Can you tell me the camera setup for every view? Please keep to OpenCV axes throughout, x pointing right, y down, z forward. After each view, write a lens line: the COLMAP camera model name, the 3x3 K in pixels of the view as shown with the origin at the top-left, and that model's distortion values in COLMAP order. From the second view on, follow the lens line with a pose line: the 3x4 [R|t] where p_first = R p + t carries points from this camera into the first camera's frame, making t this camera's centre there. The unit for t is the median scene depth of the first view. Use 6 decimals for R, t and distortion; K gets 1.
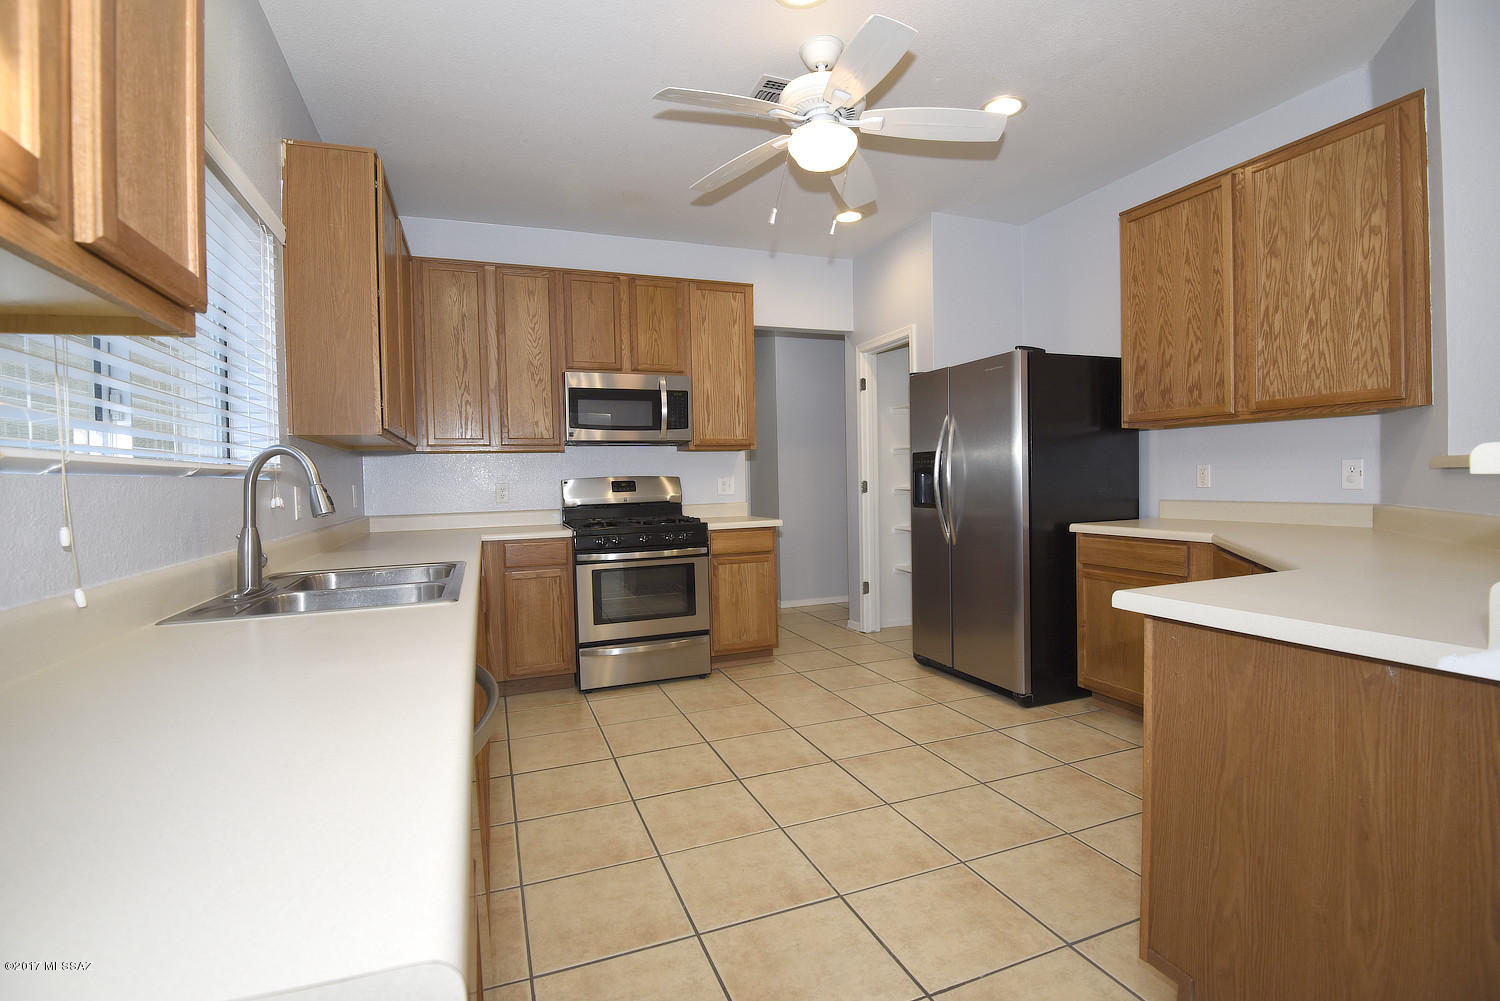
lens RADIAL K [[689.3, 0, 757.9], [0, 689.3, 497.9], [0, 0, 1]] dist [-0.031022, -0.000551]
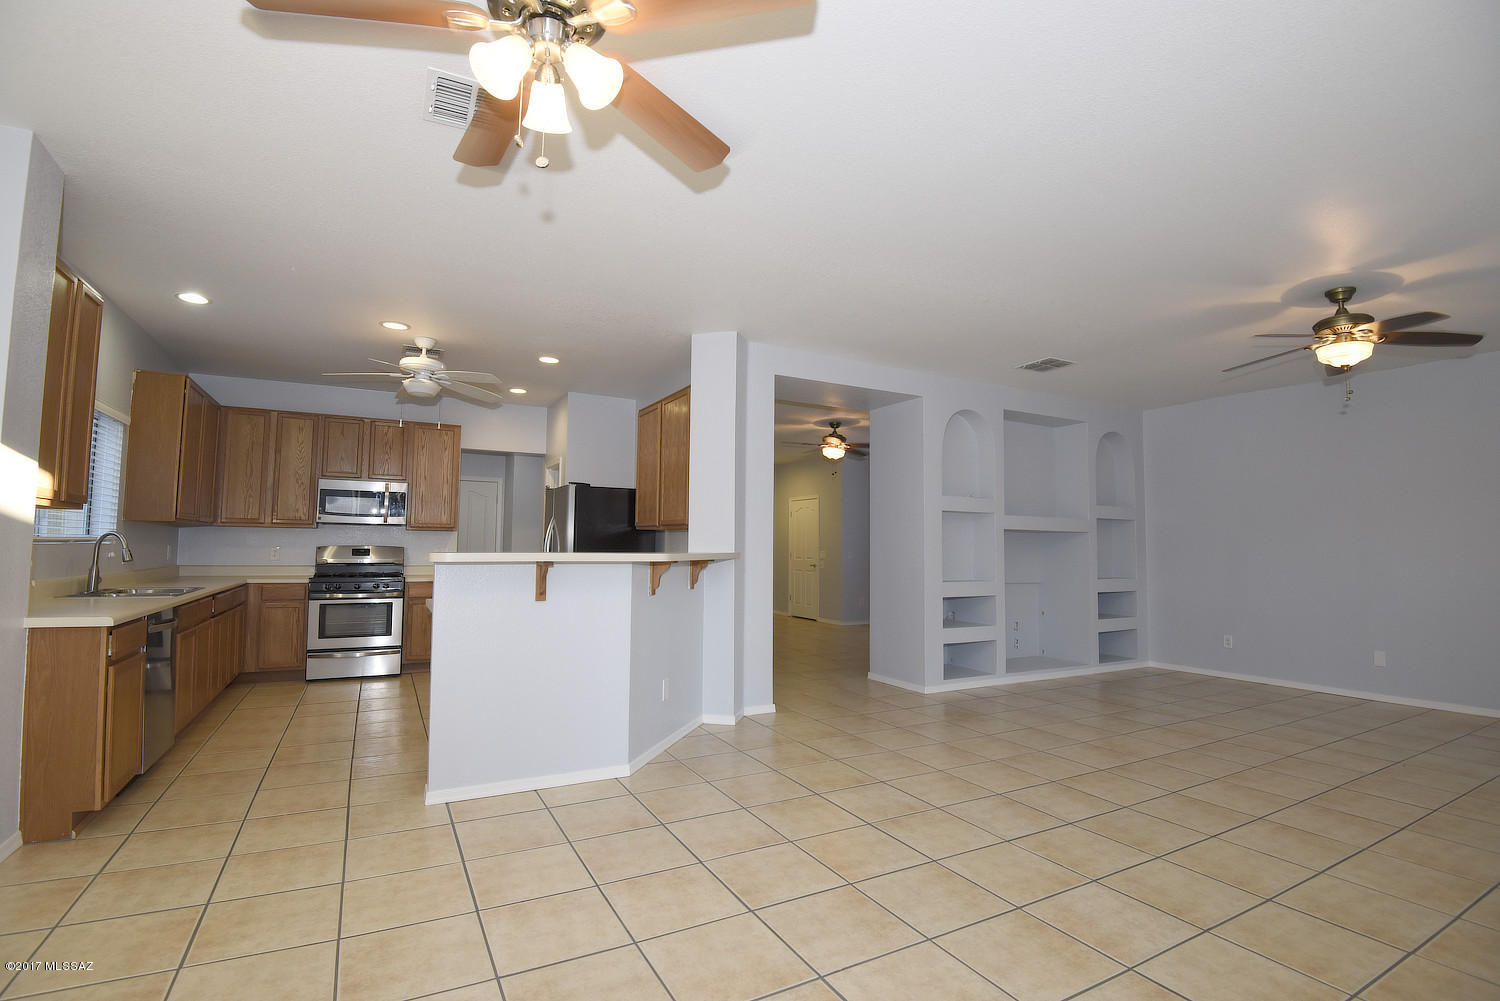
lens RADIAL K [[686.8, 0, 744.9], [0, 686.8, 500.7], [0, 0, 1]] dist [-0.031646, -0.001511]
pose [[0.991340, 0.042485, 0.124257, 0.503697], [-0.030319, 0.994704, -0.098211, -0.008842], [-0.127771, 0.093593, 0.987378, -0.672868]]
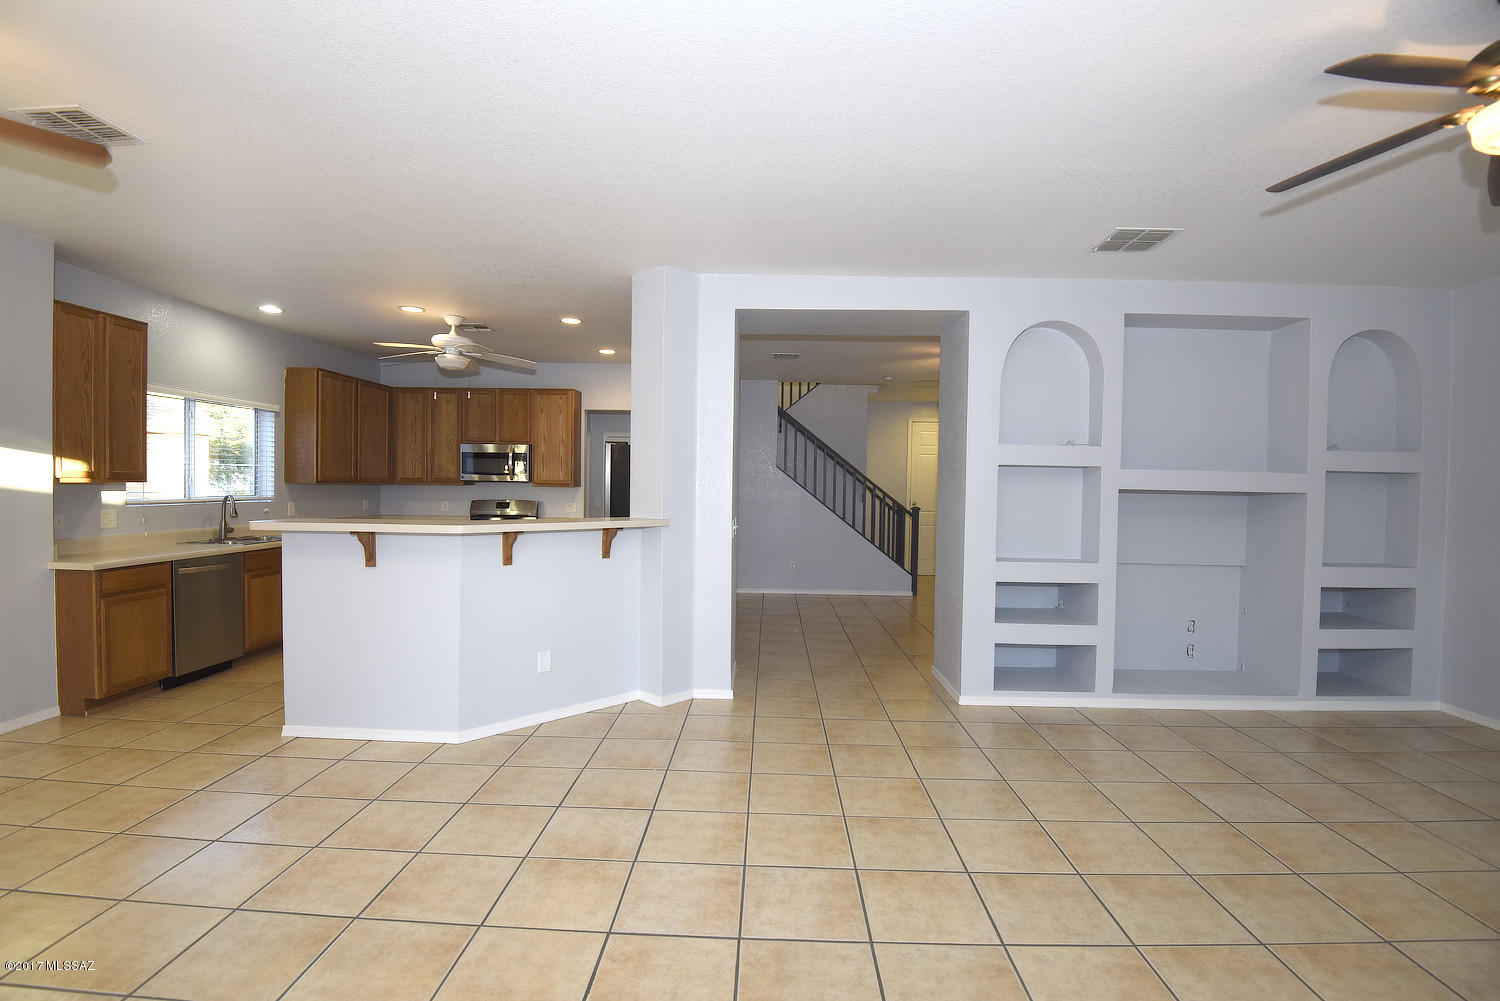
lens RADIAL K [[689.3, 0, 757.9], [0, 689.3, 497.9], [0, 0, 1]] dist [-0.031022, -0.000551]
pose [[0.922672, 0.044510, -0.383008, 1.191164], [-0.046712, 0.998902, 0.003553, -0.079933], [0.382745, 0.014613, 0.923738, -0.416188]]
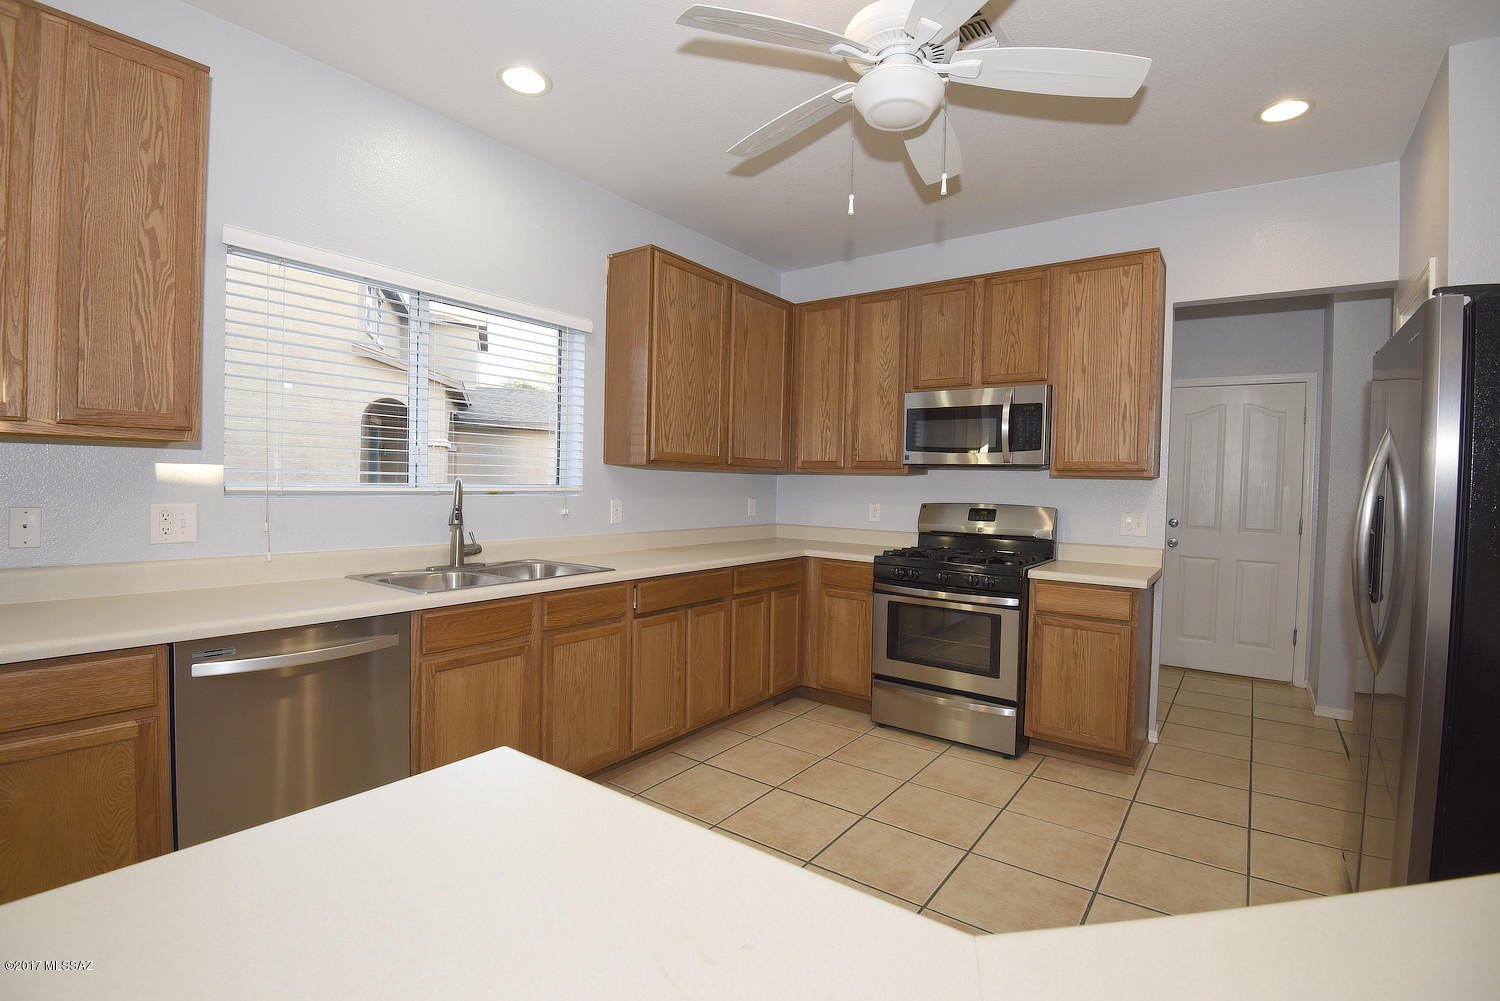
lens RADIAL K [[686.8, 0, 744.9], [0, 686.8, 500.7], [0, 0, 1]] dist [-0.031646, -0.001511]
pose [[0.525771, 0.058678, -0.848600, 0.426612], [-0.059748, 0.997701, 0.031969, -0.049331], [0.848525, 0.033894, 0.528069, 0.304118]]
